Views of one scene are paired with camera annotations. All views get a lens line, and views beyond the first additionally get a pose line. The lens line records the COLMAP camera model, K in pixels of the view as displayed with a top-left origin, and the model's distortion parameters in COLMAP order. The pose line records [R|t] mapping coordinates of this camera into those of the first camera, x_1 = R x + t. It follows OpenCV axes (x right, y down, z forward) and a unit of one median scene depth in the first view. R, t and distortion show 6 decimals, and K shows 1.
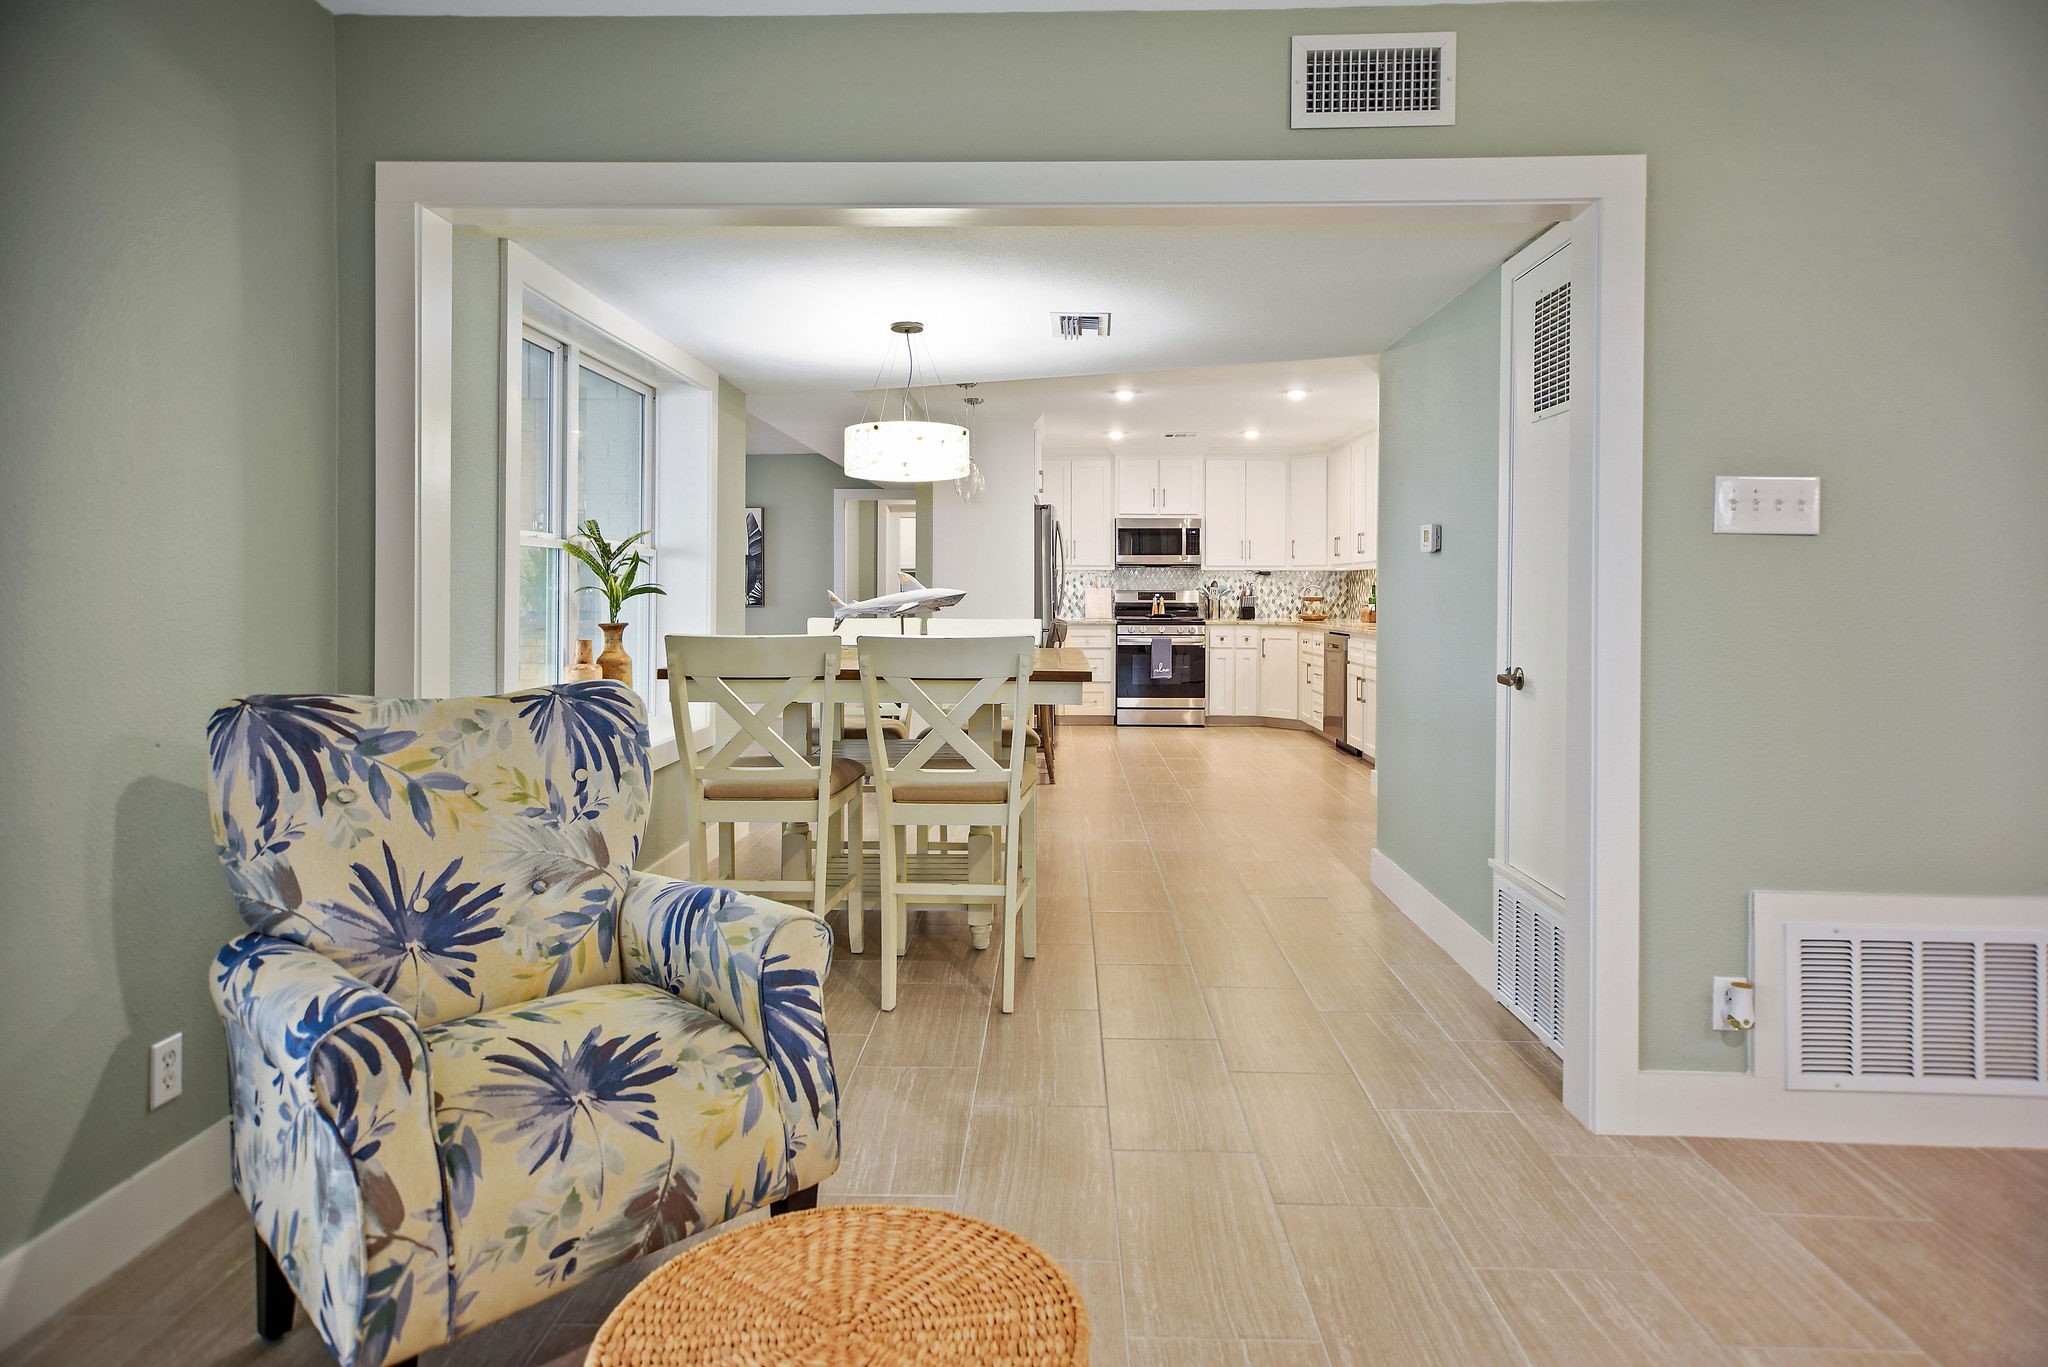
lens RADIAL K [[1056.2, 0, 1011.0], [0, 1056.2, 613.8], [0, 0, 1]] dist [0.004438, 0.000726]
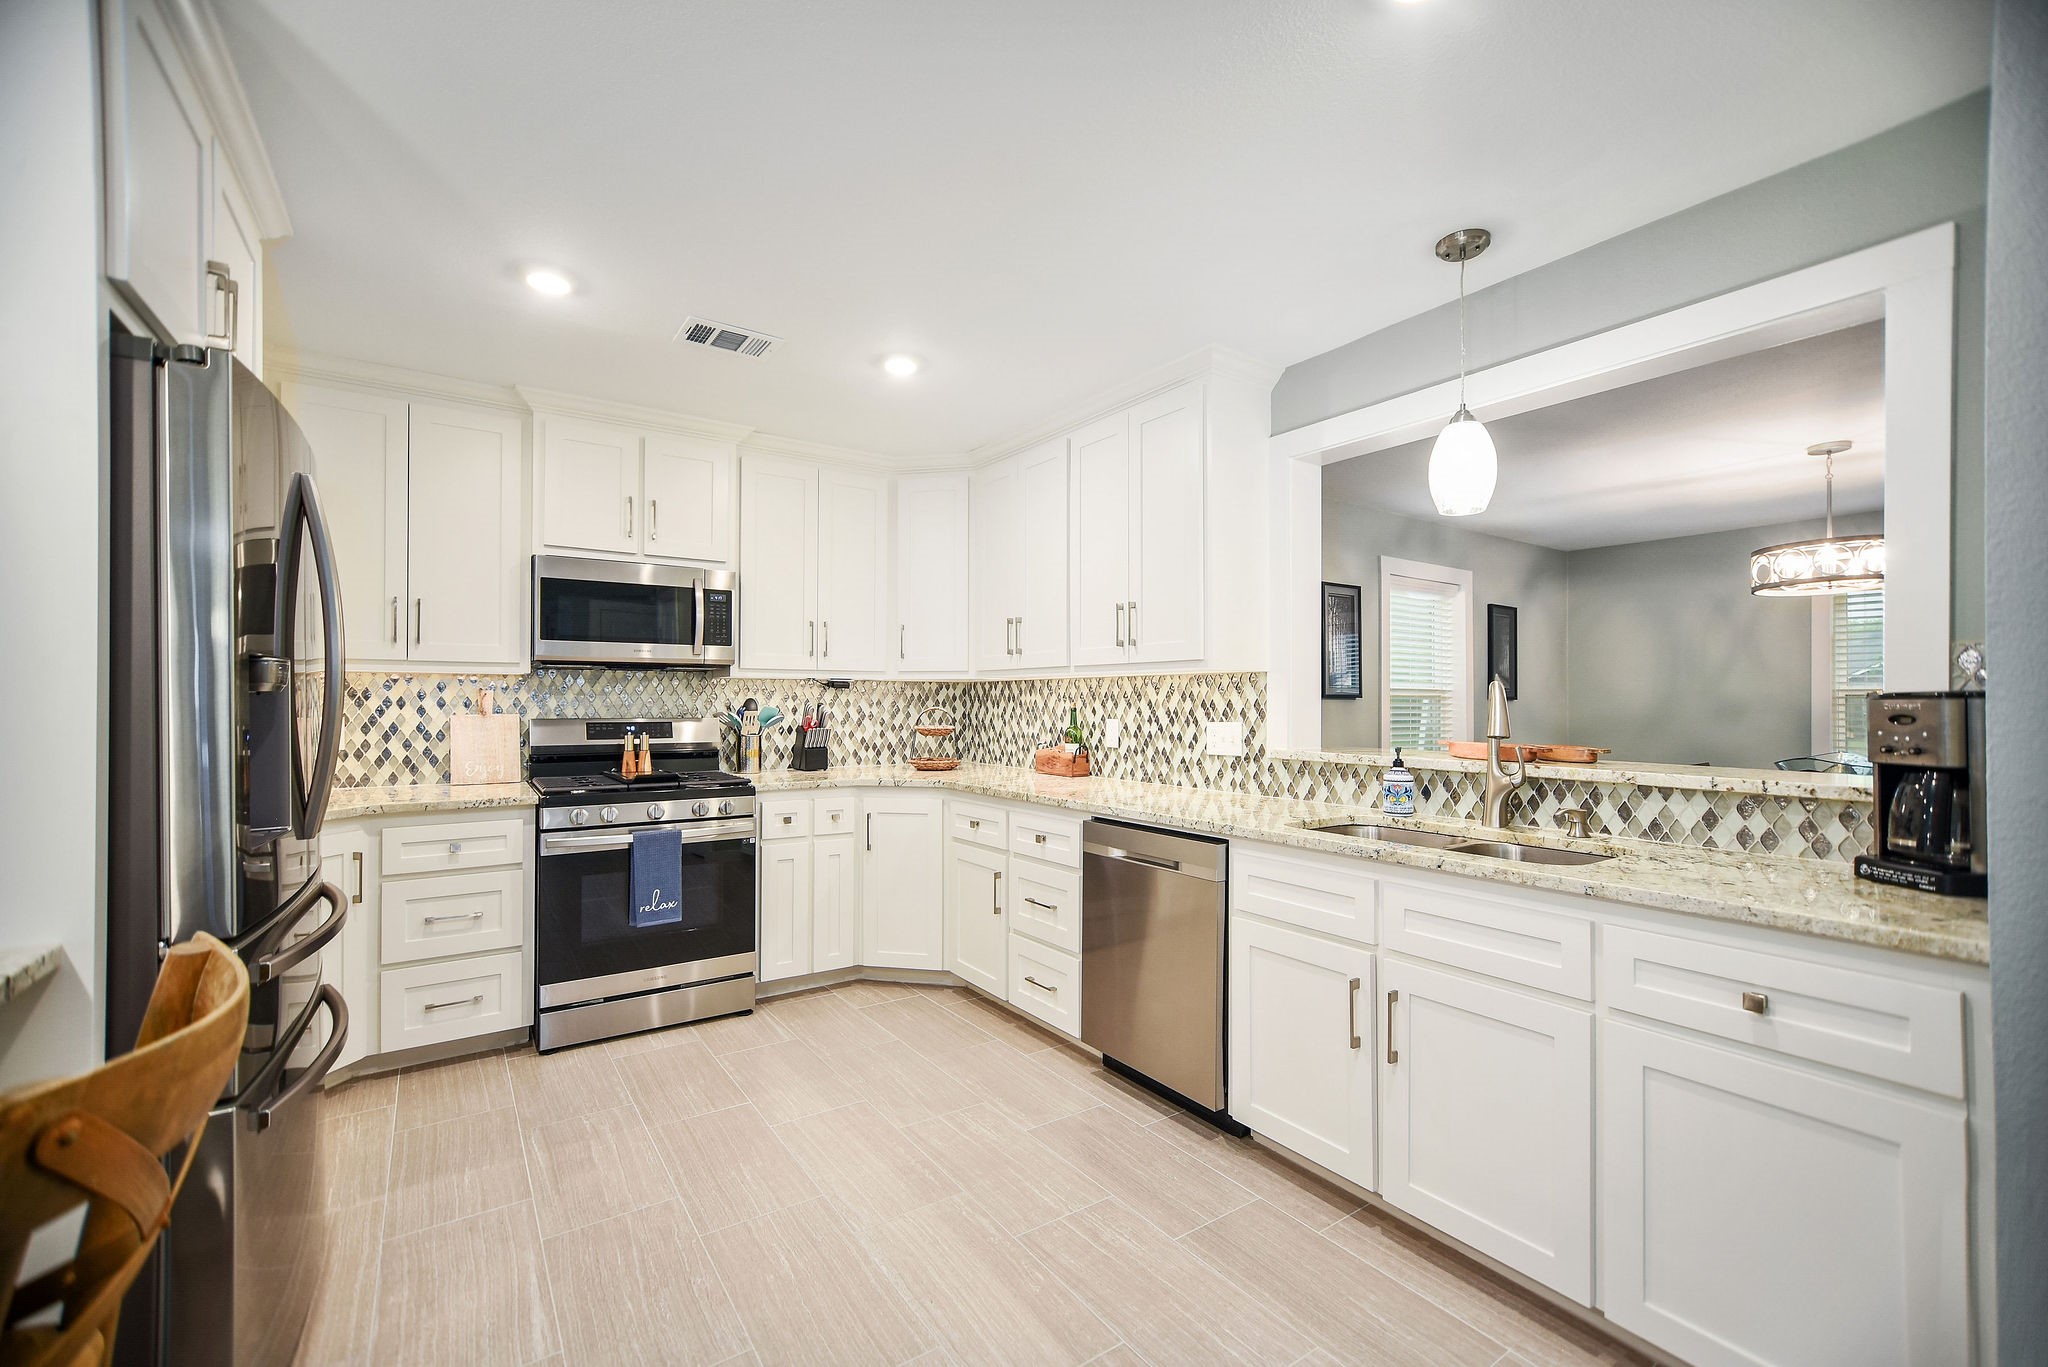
lens RADIAL K [[878.9, 0, 1043.2], [0, 878.9, 693.1], [0, 0, 1]] dist [0.001039, 0.003539]
pose [[0.798193, 0.004225, 0.602387, 0.048951], [0.013238, 0.999611, -0.024552, -0.022138], [-0.602257, 0.027571, 0.797826, 0.587444]]
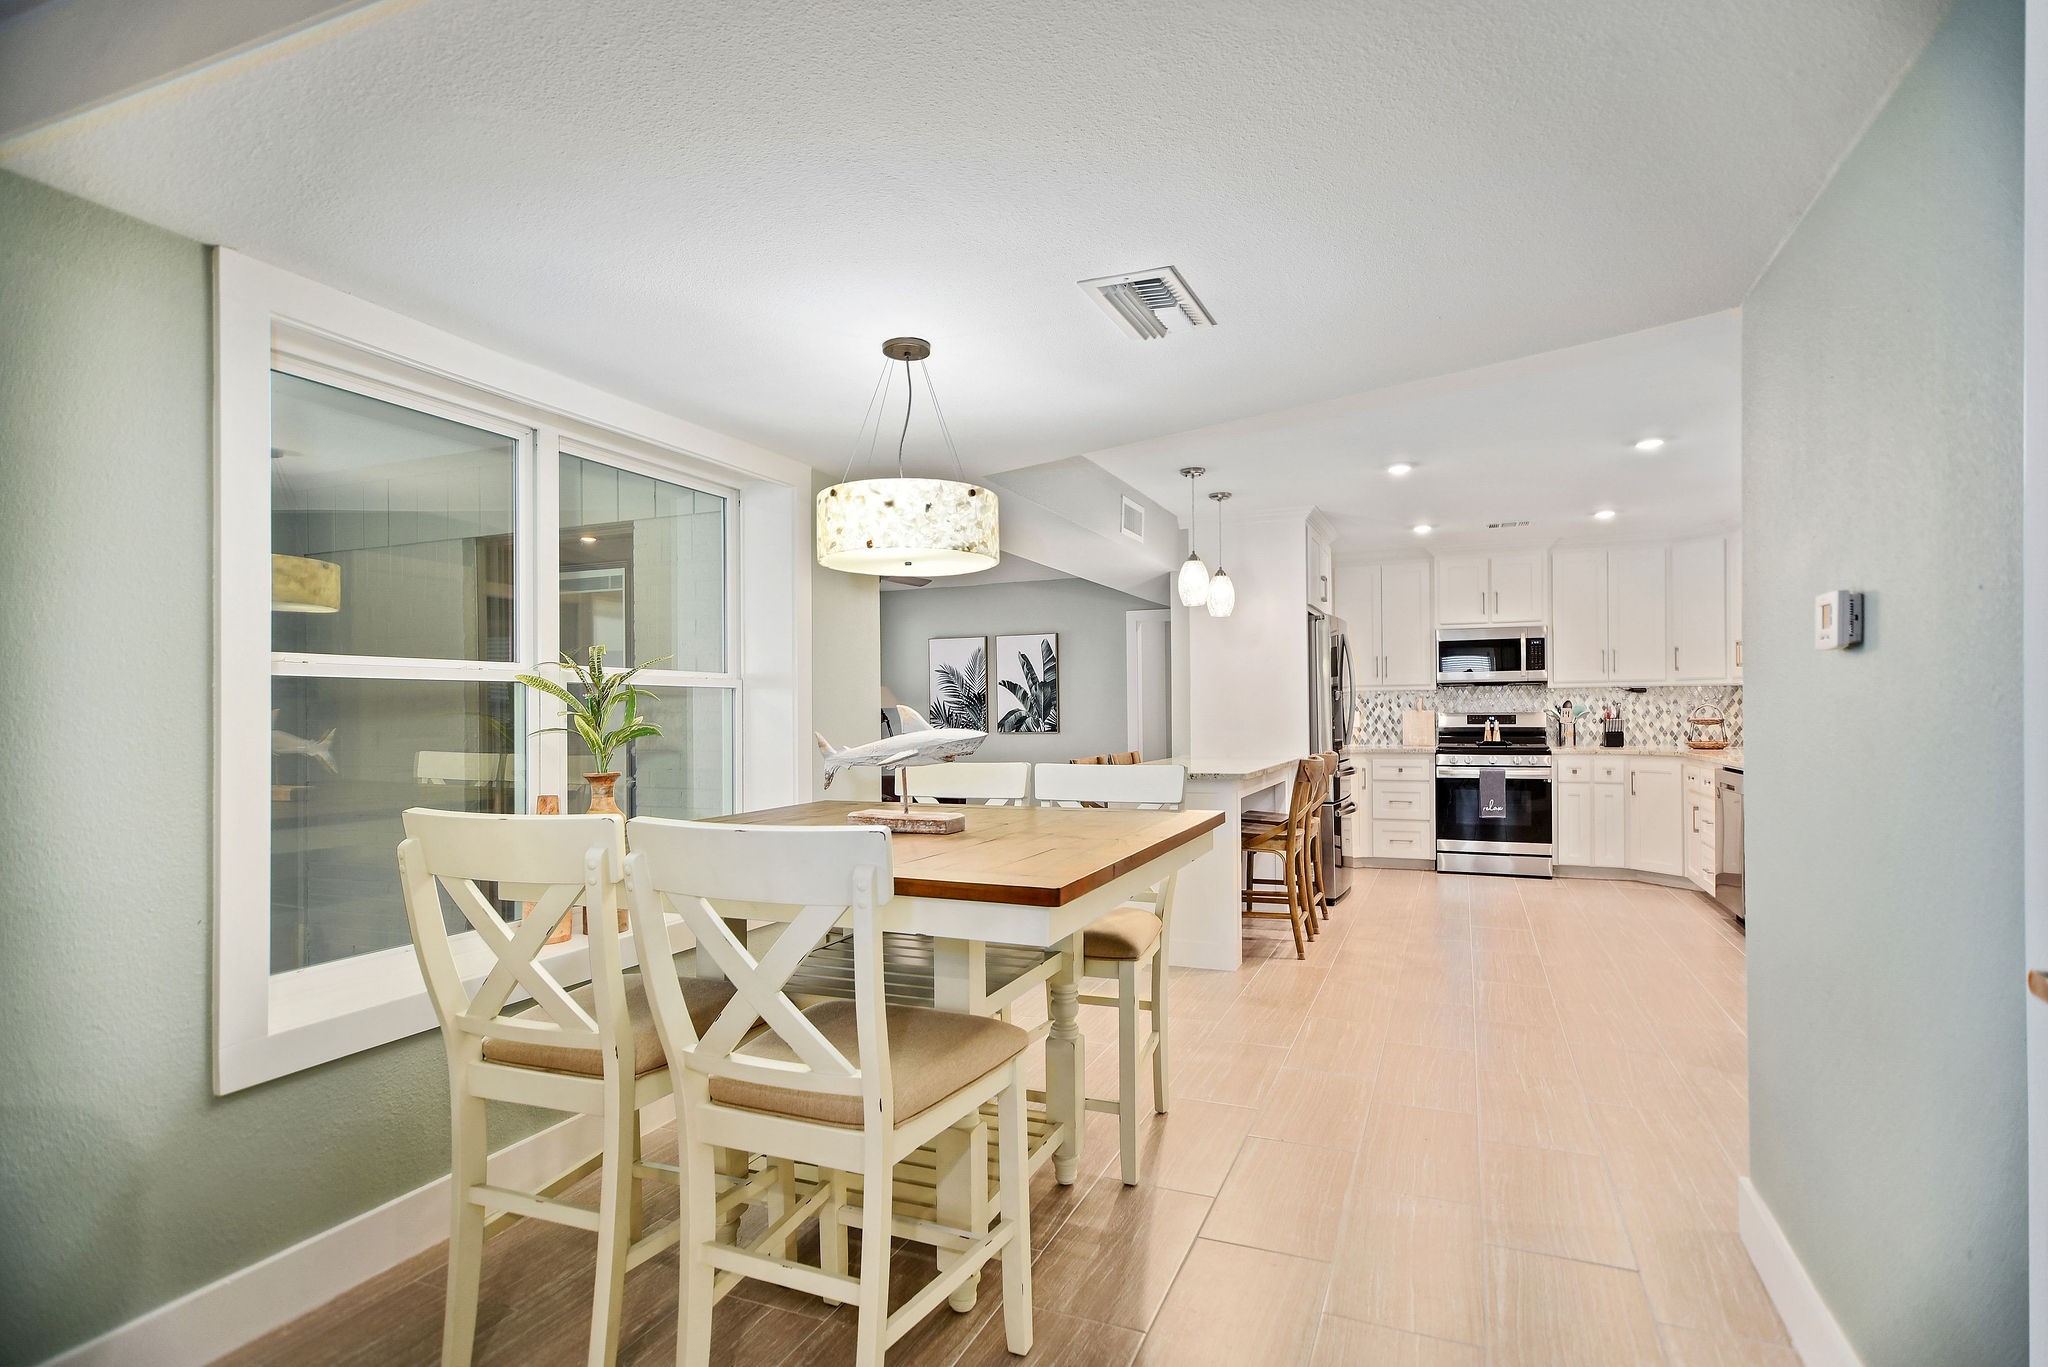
lens RADIAL K [[965.7, 0, 1045.6], [0, 965.7, 715.0], [0, 0, 1]] dist [0.002169, 0.002004]
pose [[0.939171, -0.010329, -0.343293, 0.070201], [0.003595, 0.999789, -0.020249, -0.006028], [0.343430, 0.017783, 0.939010, 0.152259]]
